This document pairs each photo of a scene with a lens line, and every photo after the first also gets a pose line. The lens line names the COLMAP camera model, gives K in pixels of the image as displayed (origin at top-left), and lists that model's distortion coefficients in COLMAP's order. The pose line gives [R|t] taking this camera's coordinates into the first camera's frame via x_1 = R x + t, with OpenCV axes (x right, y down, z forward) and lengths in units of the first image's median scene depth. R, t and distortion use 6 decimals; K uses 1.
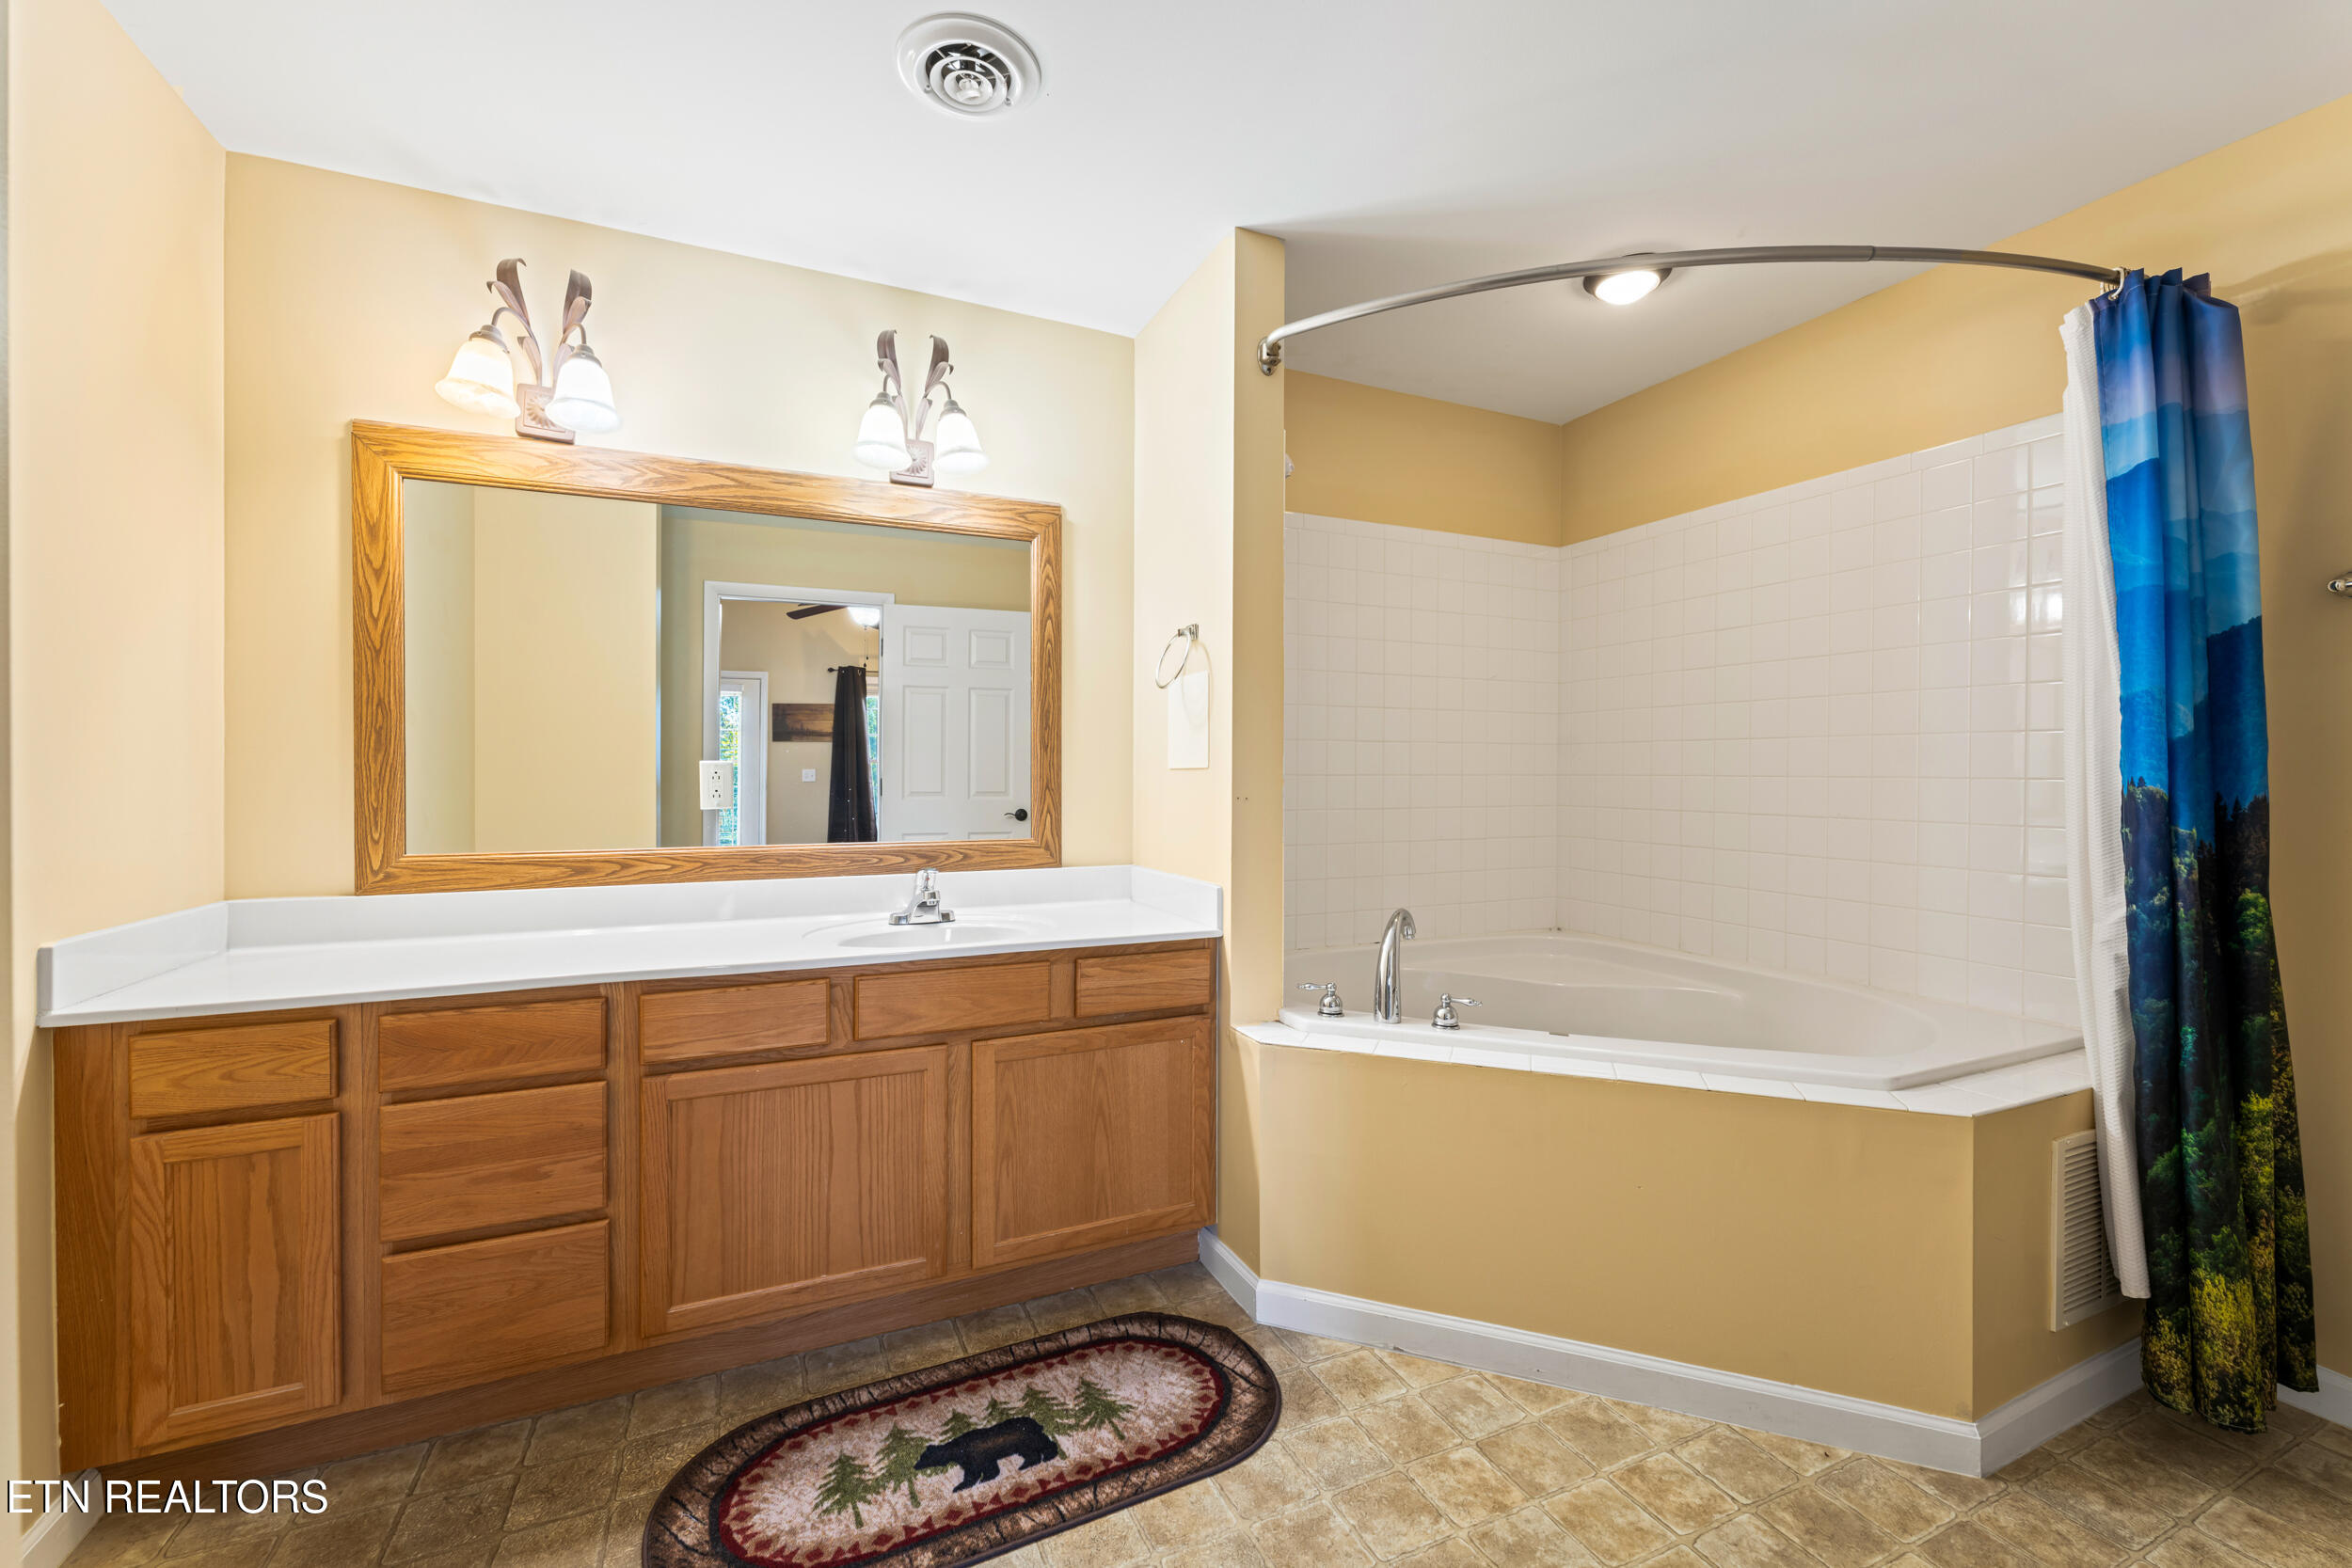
lens RADIAL K [[958.8, 0, 1163.1], [0, 958.8, 779.0], [0, 0, 1]] dist [-0.000774, -0.000046]
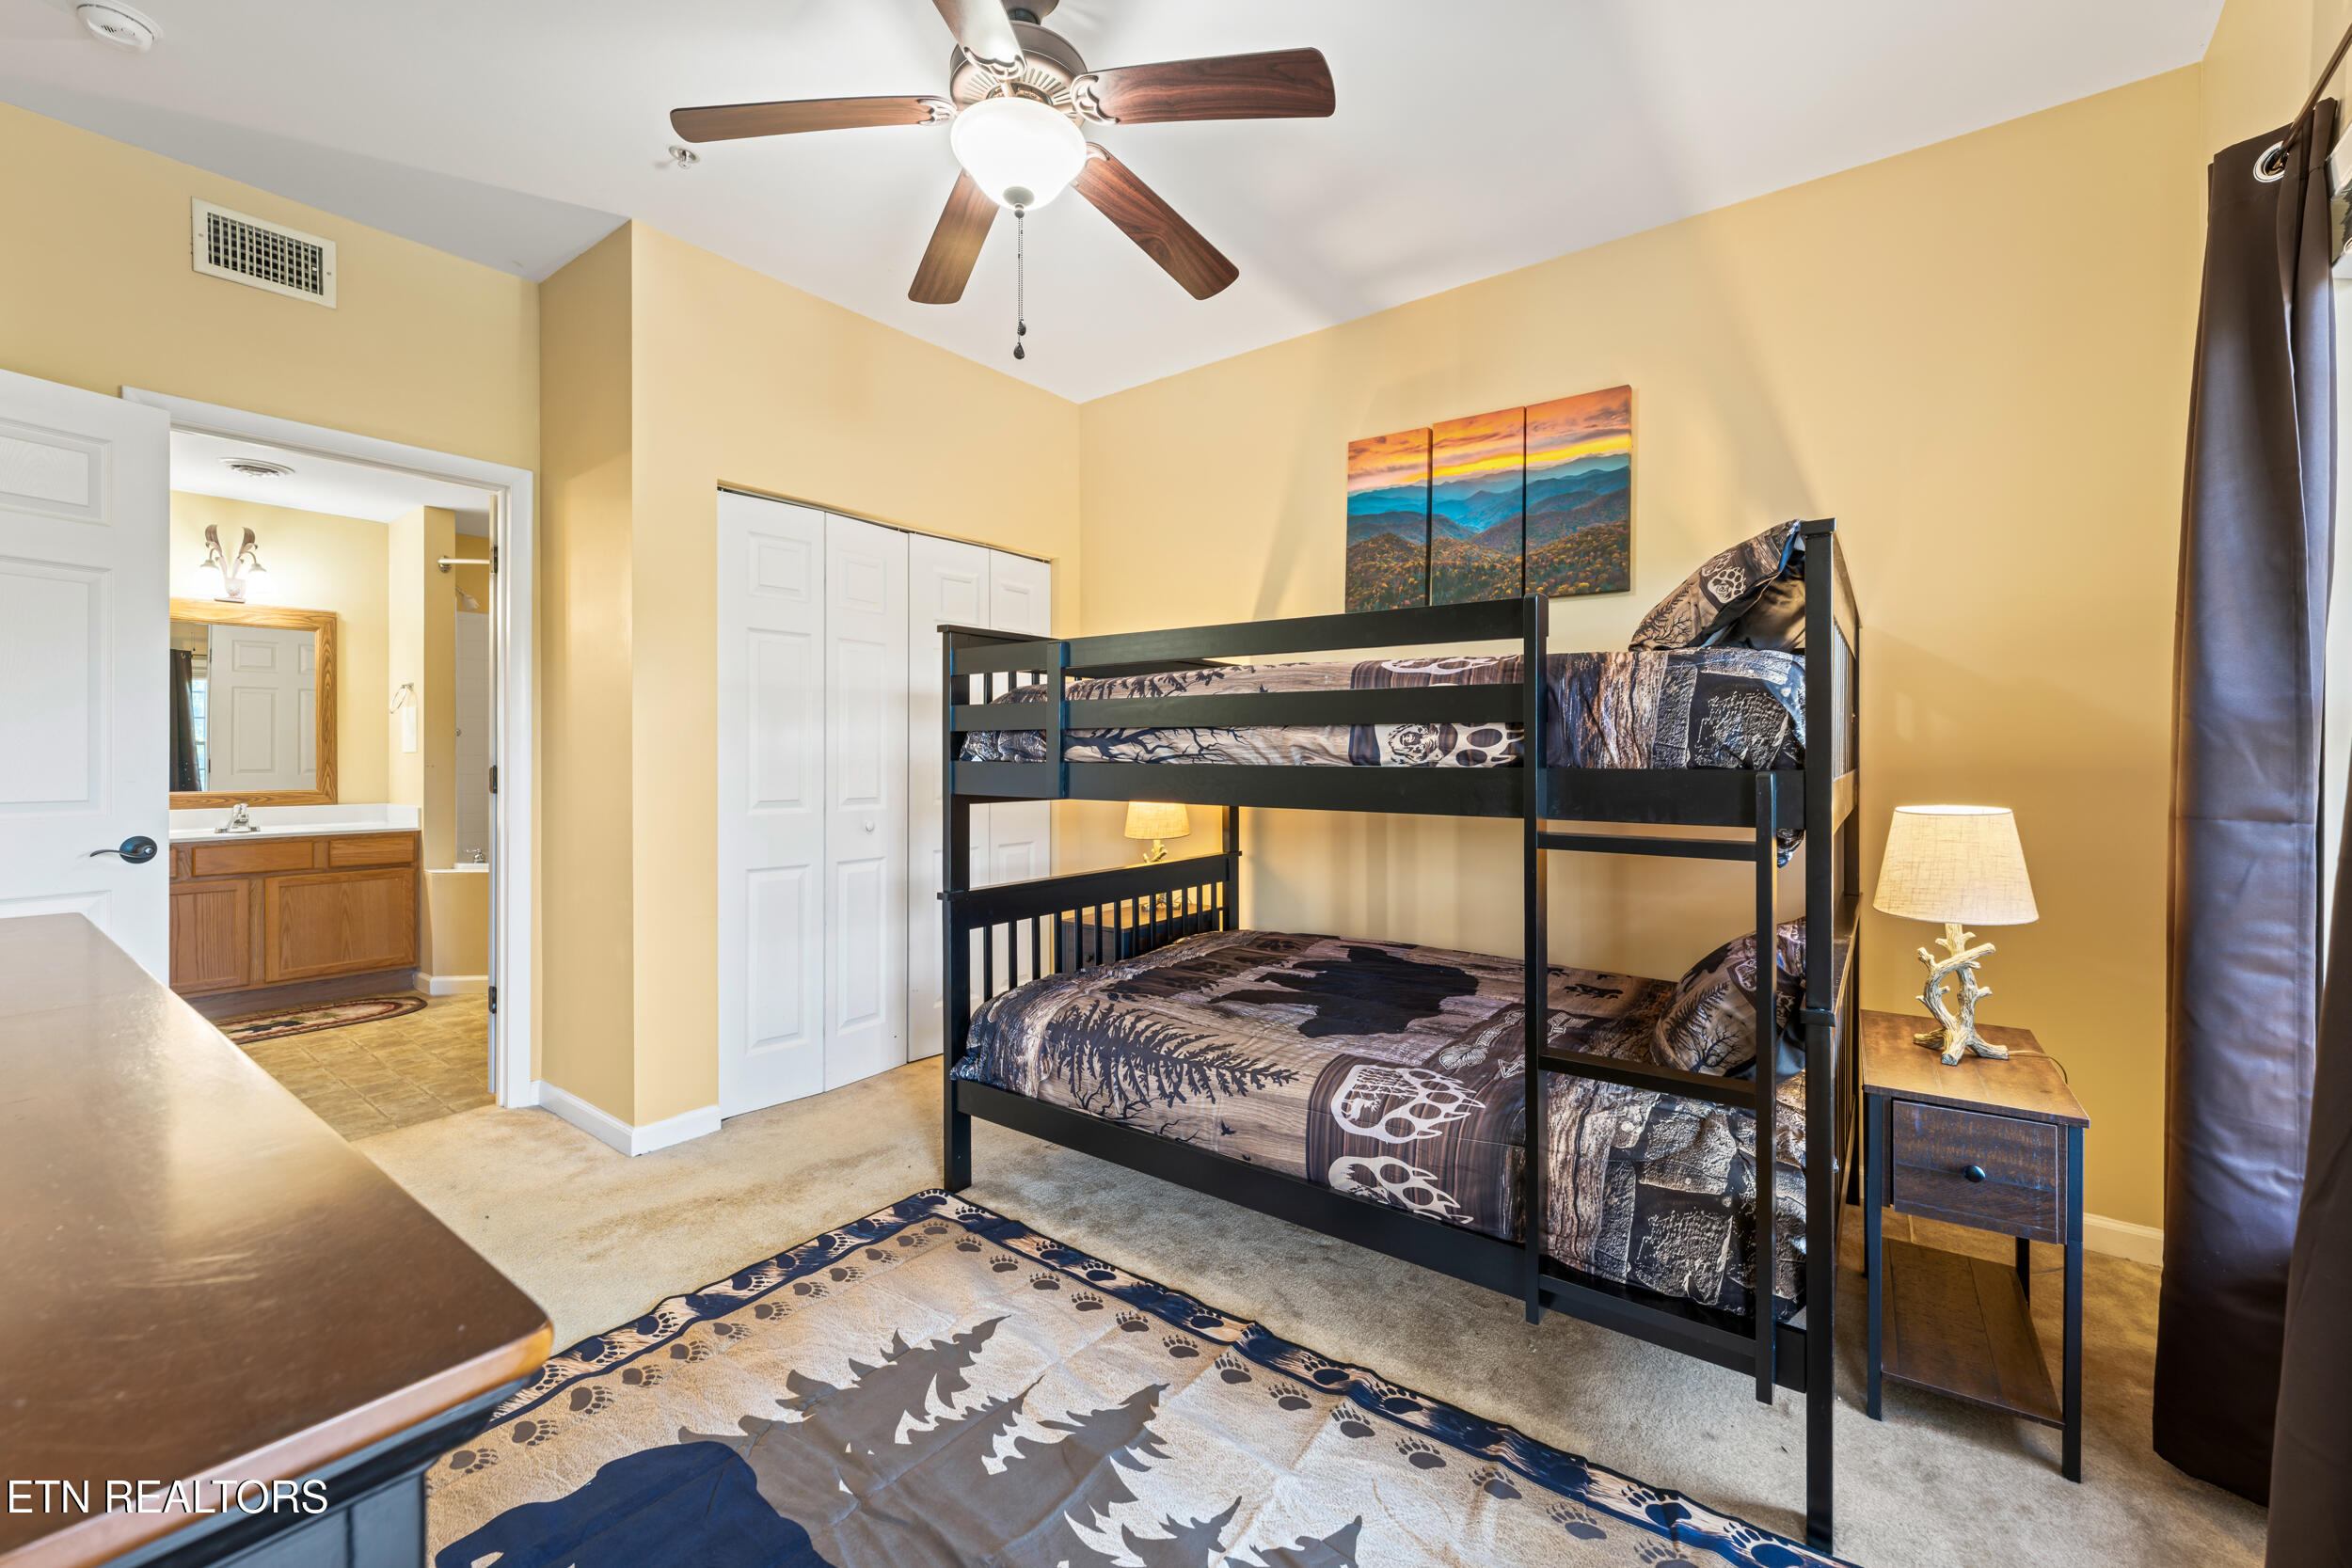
lens RADIAL K [[984.1, 0, 1167.0], [0, 984.1, 755.6], [0, 0, 1]] dist [0.002032, -0.000077]
pose [[0.884728, -0.003207, 0.466097, 0.546166], [0.005050, 0.999984, -0.002706, 0.011617], [-0.466081, 0.004748, 0.884730, -1.853782]]
